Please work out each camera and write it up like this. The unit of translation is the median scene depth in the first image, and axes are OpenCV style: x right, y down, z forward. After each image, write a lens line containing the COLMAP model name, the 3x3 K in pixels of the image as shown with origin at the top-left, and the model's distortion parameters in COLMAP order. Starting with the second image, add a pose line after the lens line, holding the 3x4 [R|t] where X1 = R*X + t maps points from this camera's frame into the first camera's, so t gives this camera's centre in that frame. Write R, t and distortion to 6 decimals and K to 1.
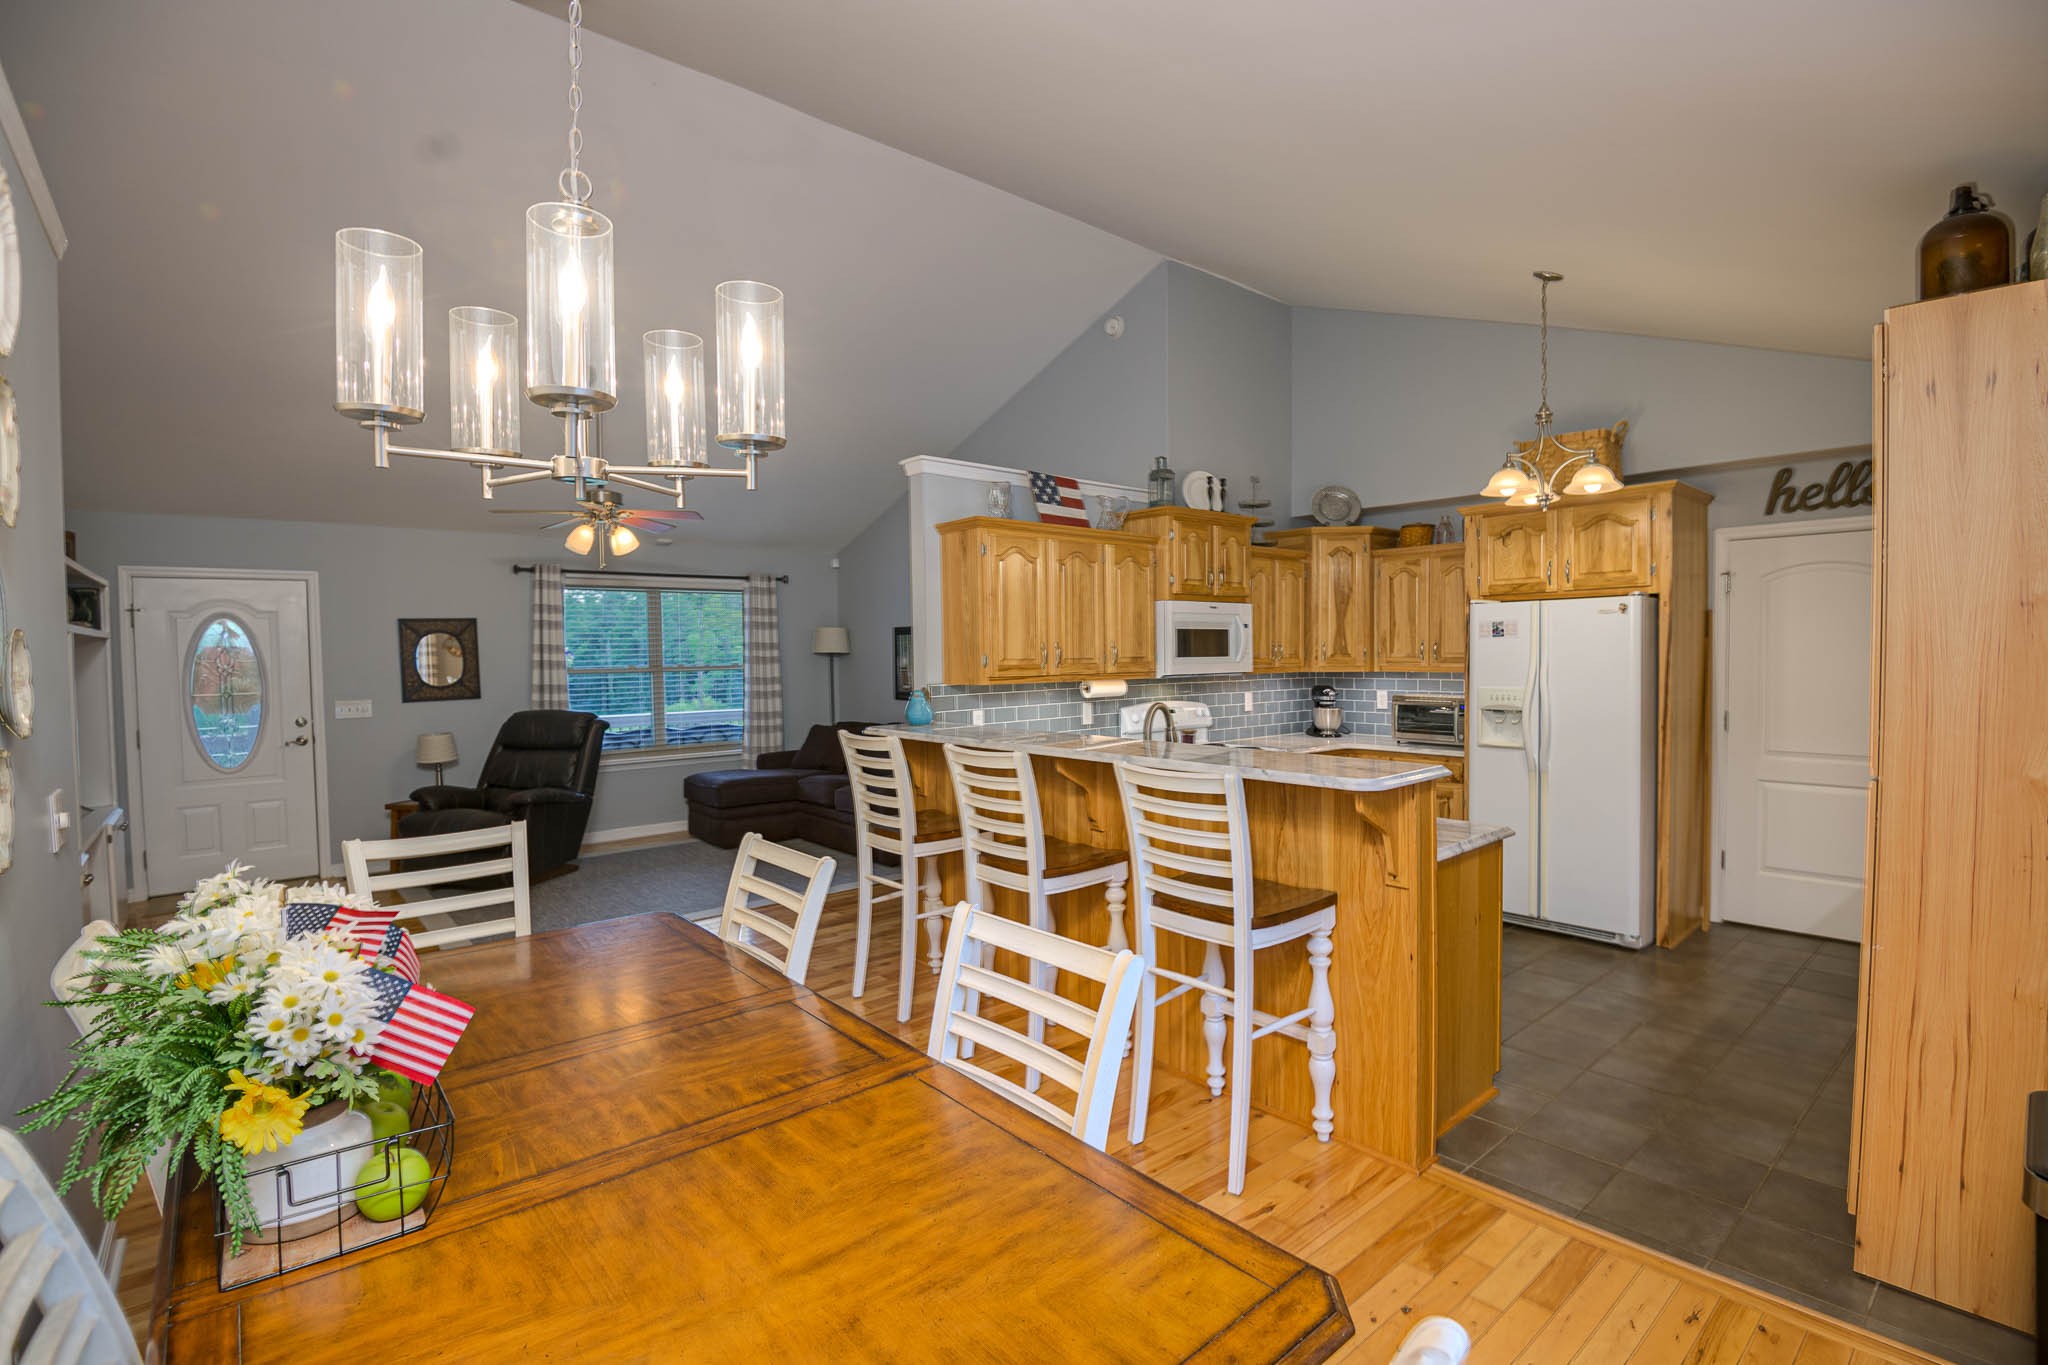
lens RADIAL K [[942.8, 0, 1032.4], [0, 942.8, 673.0], [0, 0, 1]] dist [-0.018238, -0.000368]
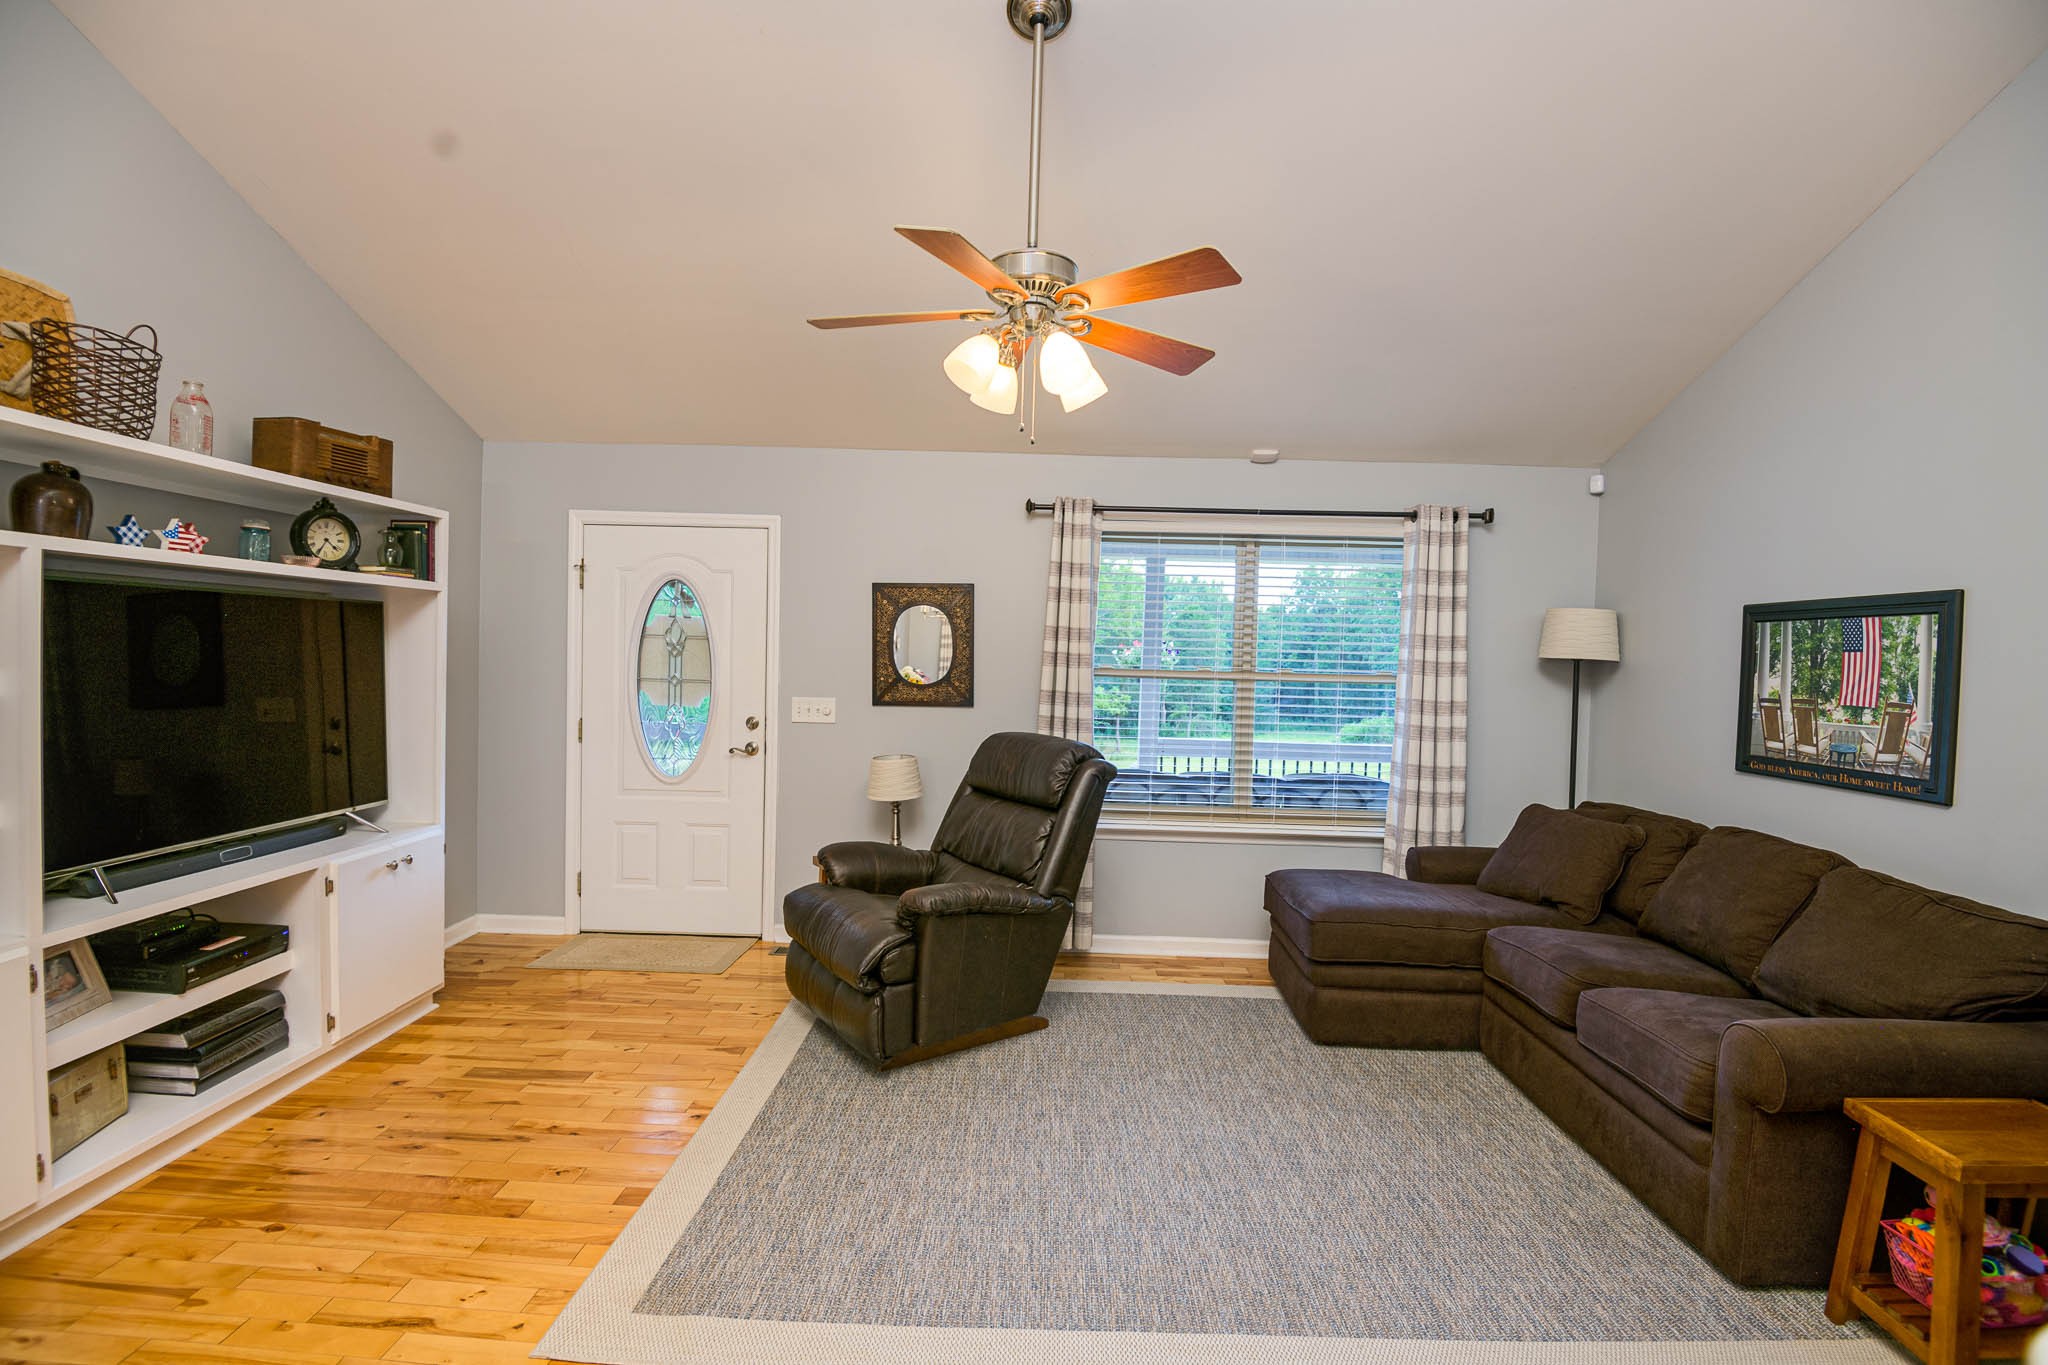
lens RADIAL K [[942.8, 0, 1032.4], [0, 942.8, 673.0], [0, 0, 1]] dist [-0.018238, -0.000368]
pose [[0.745037, 0.047796, -0.665308, -0.117813], [-0.052878, 0.998523, 0.012519, -0.006321], [0.664924, 0.025853, 0.746464, 0.522656]]
